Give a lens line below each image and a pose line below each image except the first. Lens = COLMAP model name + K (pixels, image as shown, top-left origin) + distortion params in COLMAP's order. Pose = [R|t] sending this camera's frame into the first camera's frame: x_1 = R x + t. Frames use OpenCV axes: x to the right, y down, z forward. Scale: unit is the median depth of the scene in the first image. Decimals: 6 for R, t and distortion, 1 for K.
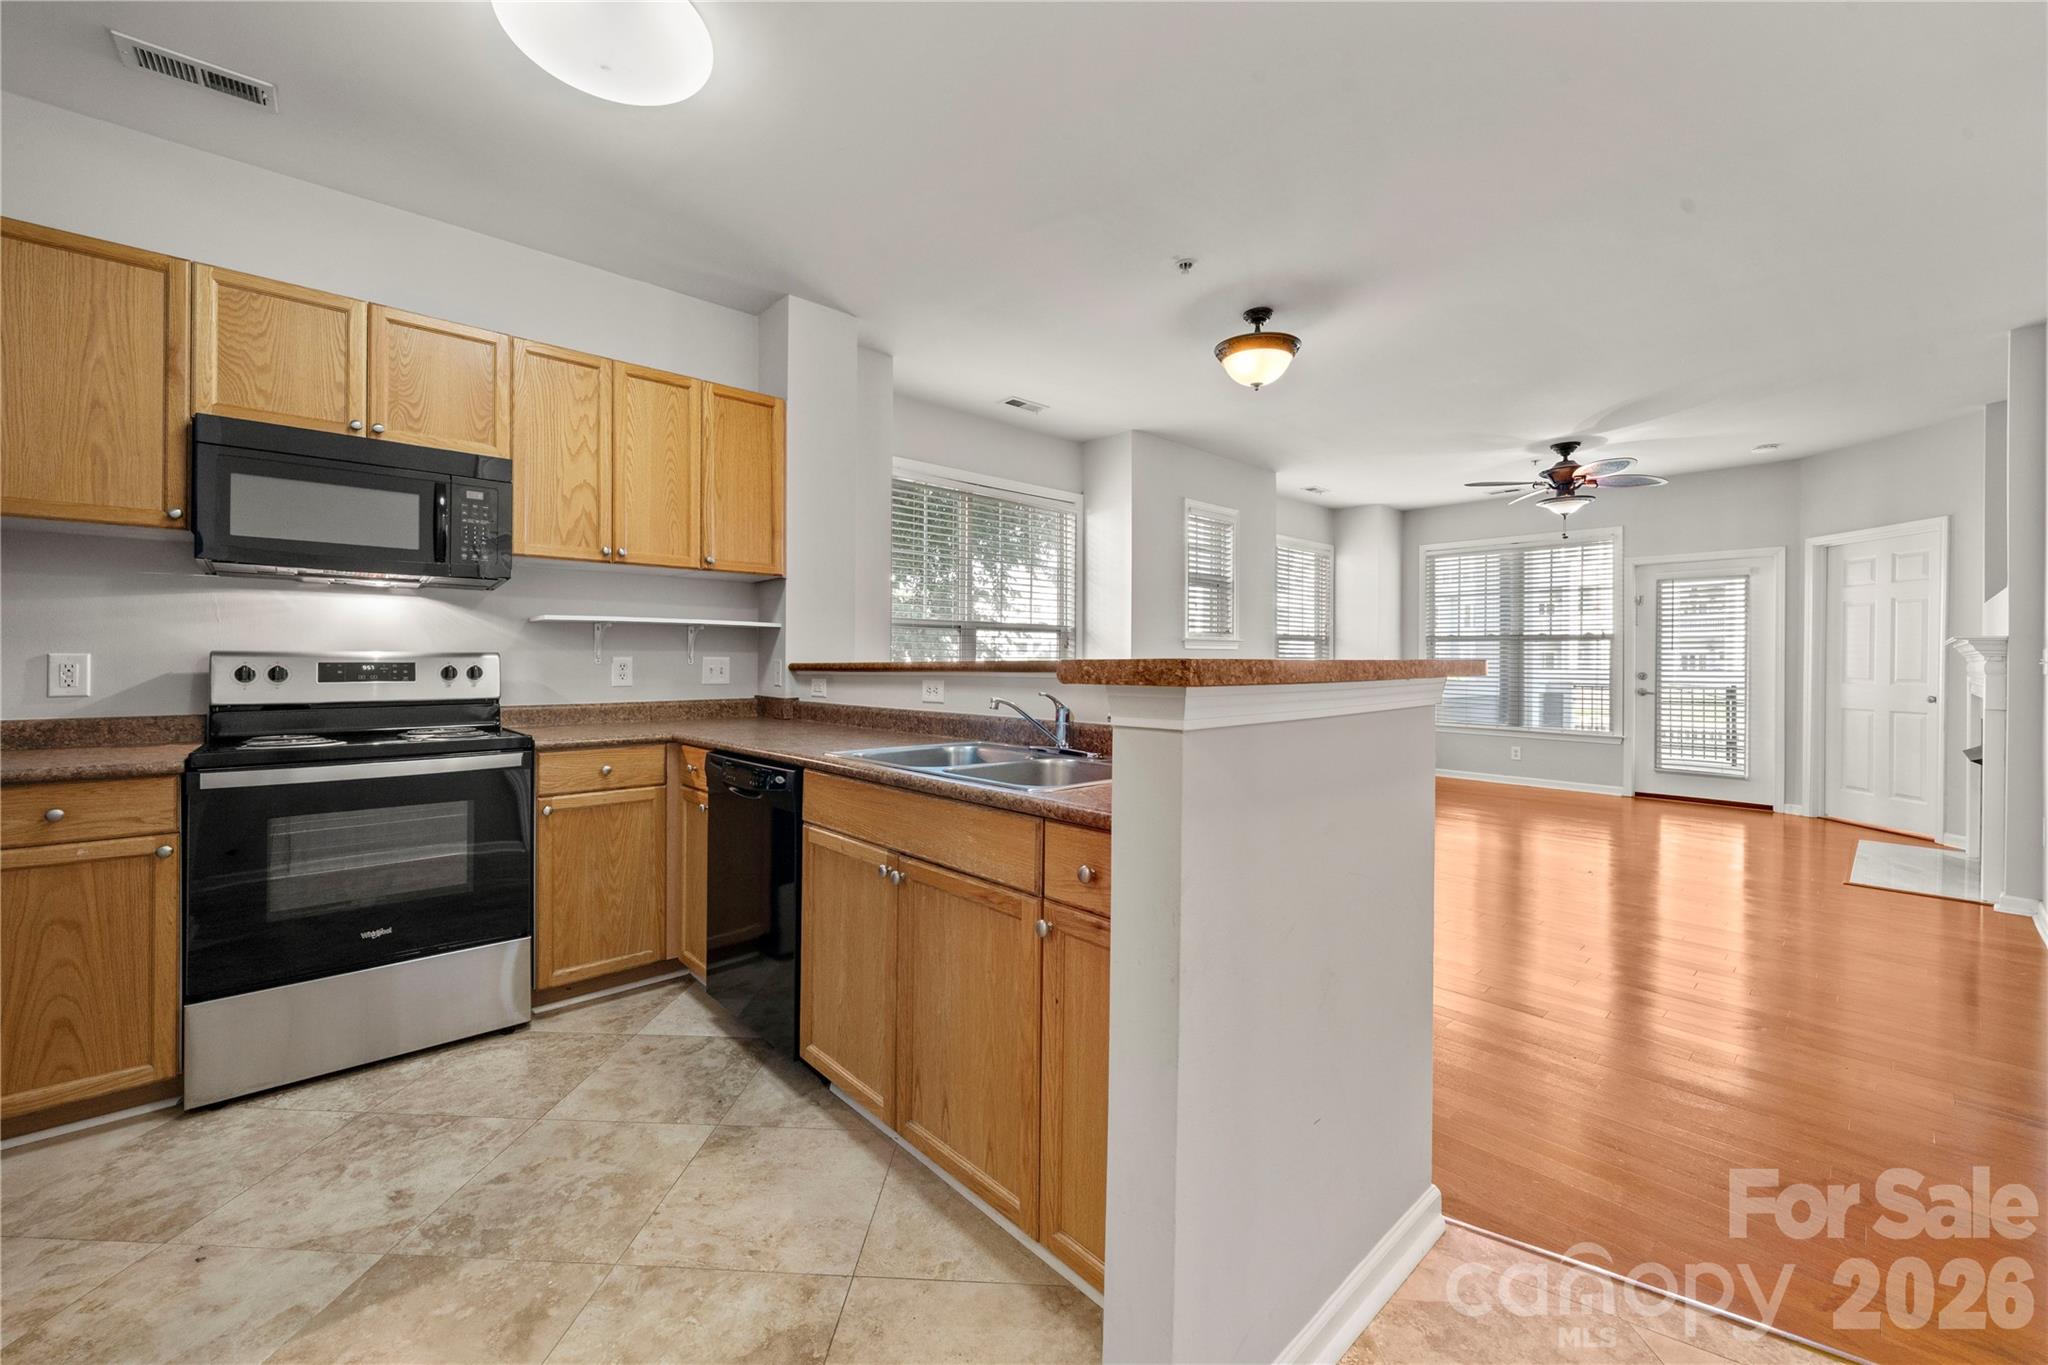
lens RADIAL K [[797.0, 0, 1013.9], [0, 797.0, 659.9], [0, 0, 1]] dist [-0.000054, -0.000031]
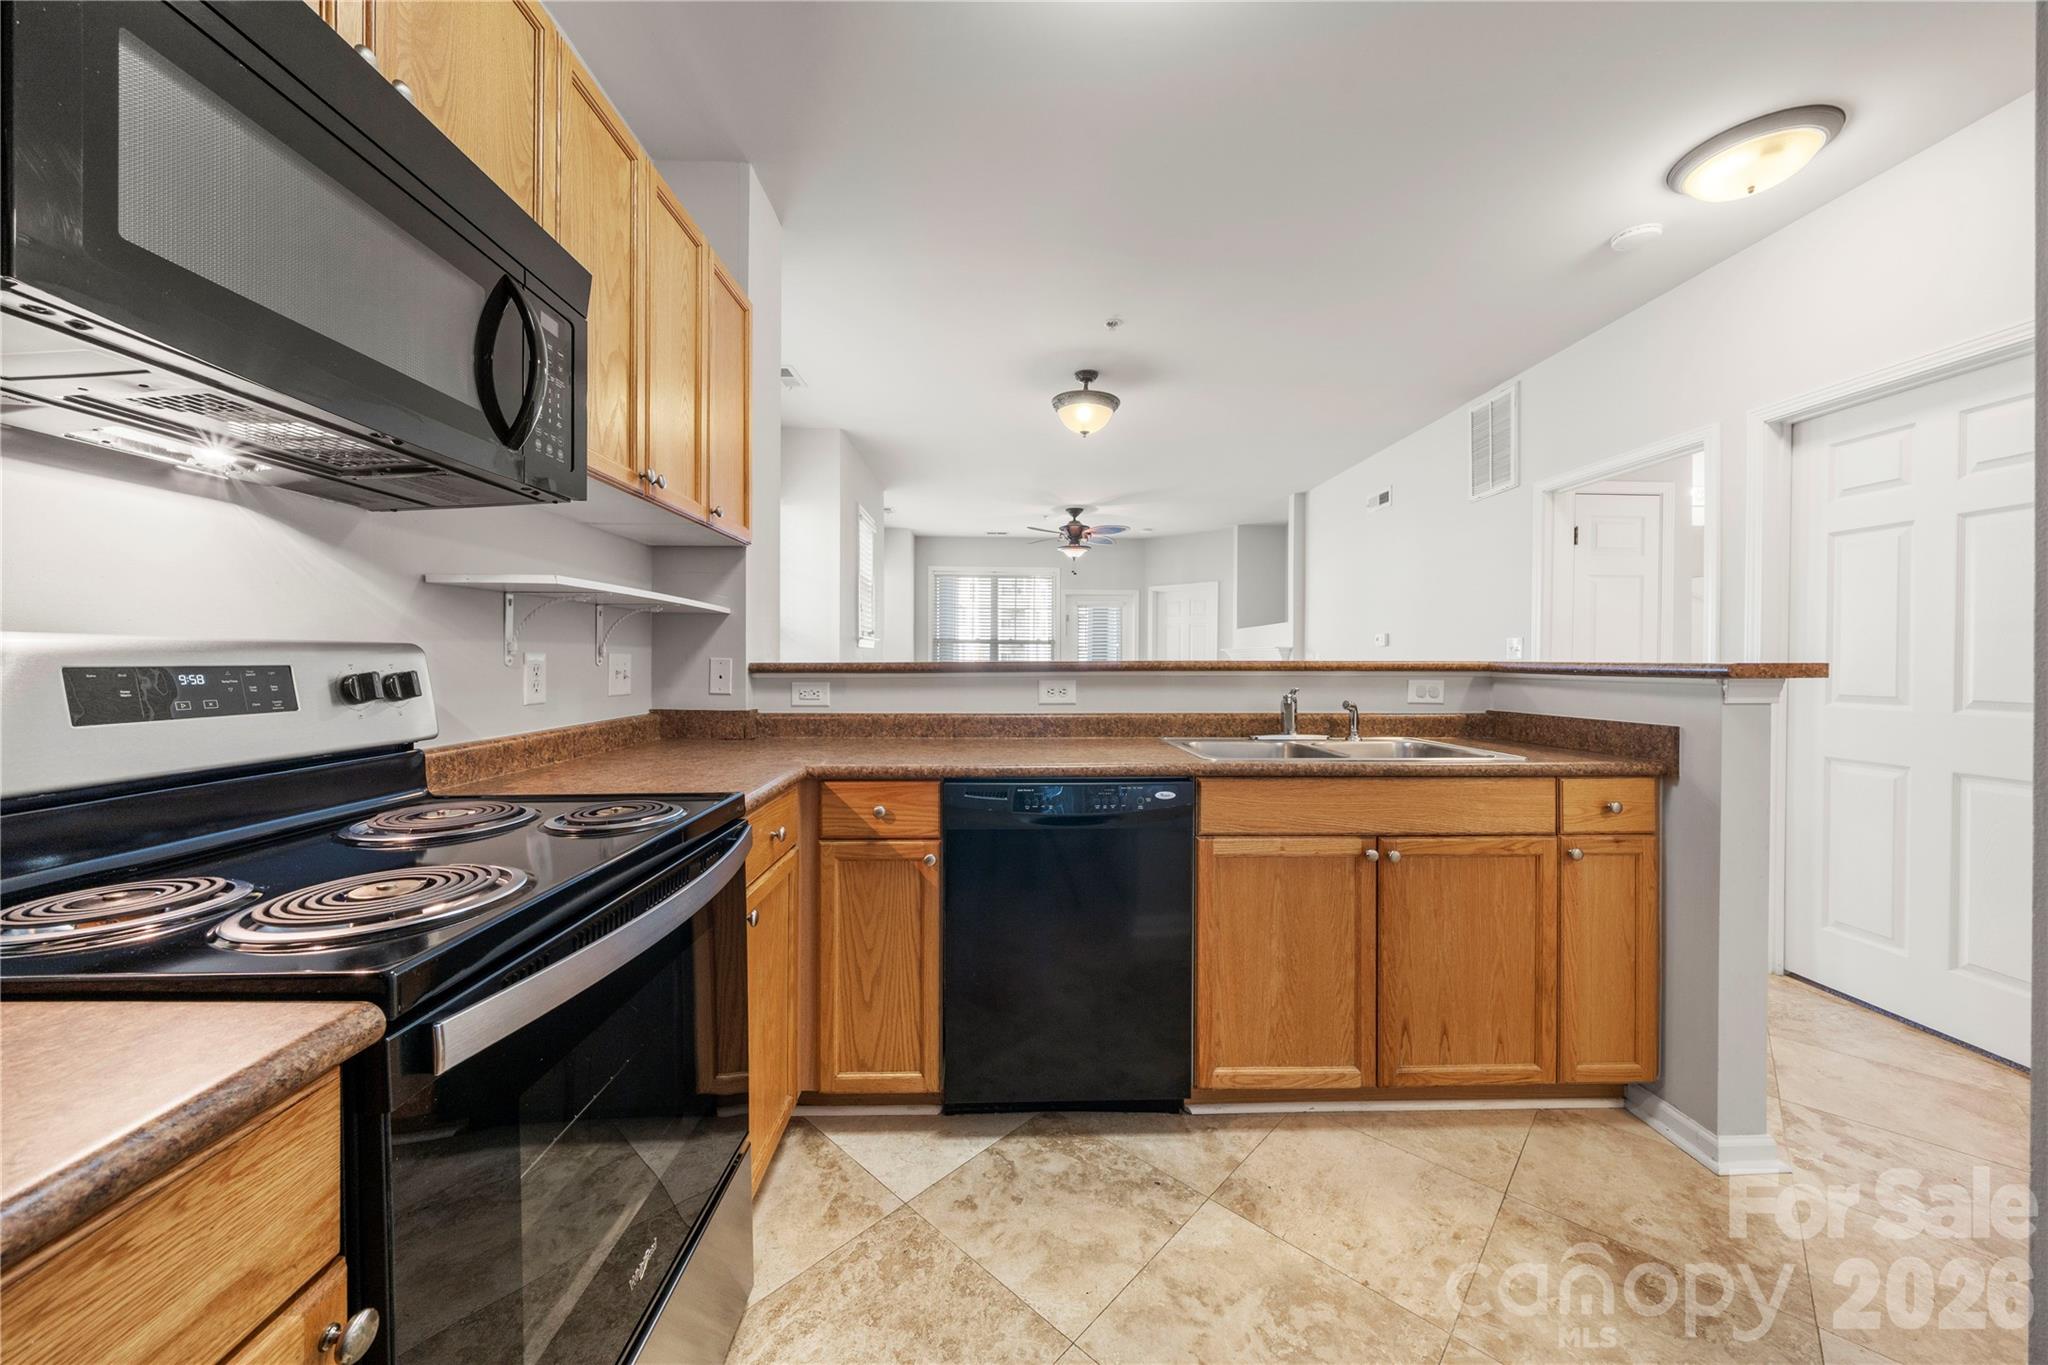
lens RADIAL K [[725.2, 0, 1015.1], [0, 725.2, 664.6], [0, 0, 1]] dist [-0.002878, -0.000237]
pose [[0.650735, -0.005426, 0.759286, -0.857378], [-0.003050, 0.999948, 0.009759, -0.002377], [-0.759299, -0.008666, 0.650684, 0.507665]]
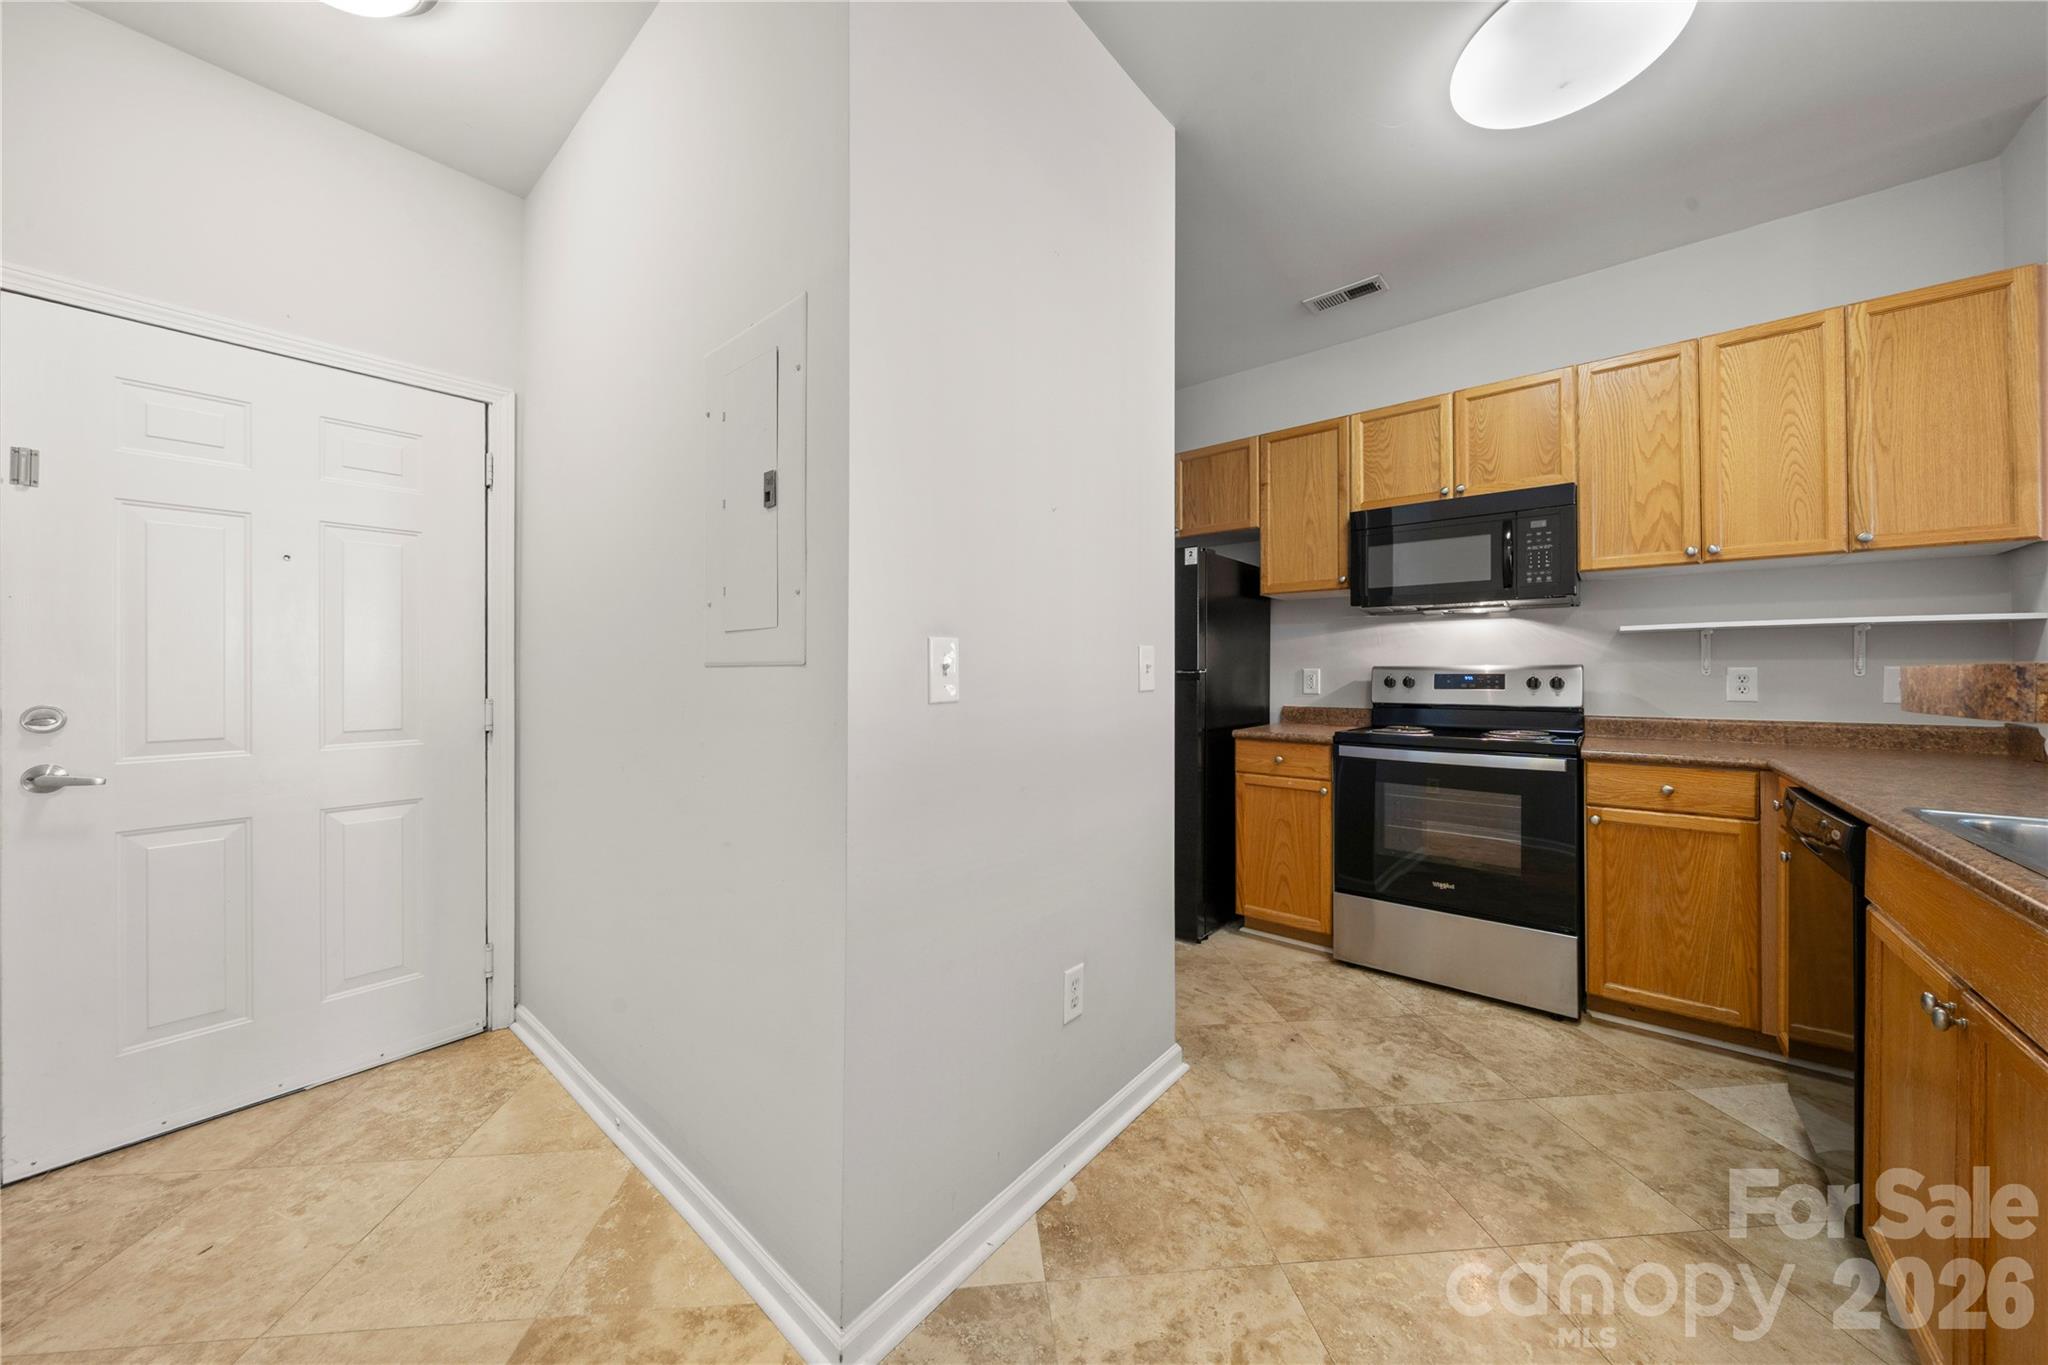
lens RADIAL K [[702.5, 0, 1010.7], [0, 702.5, 666.6], [0, 0, 1]] dist [-0.006729, -0.000149]
pose [[0.134535, -0.010769, -0.990850, 0.197566], [0.002974, 0.999941, -0.010464, 0.001041], [0.990904, -0.001539, 0.134559, 0.142105]]
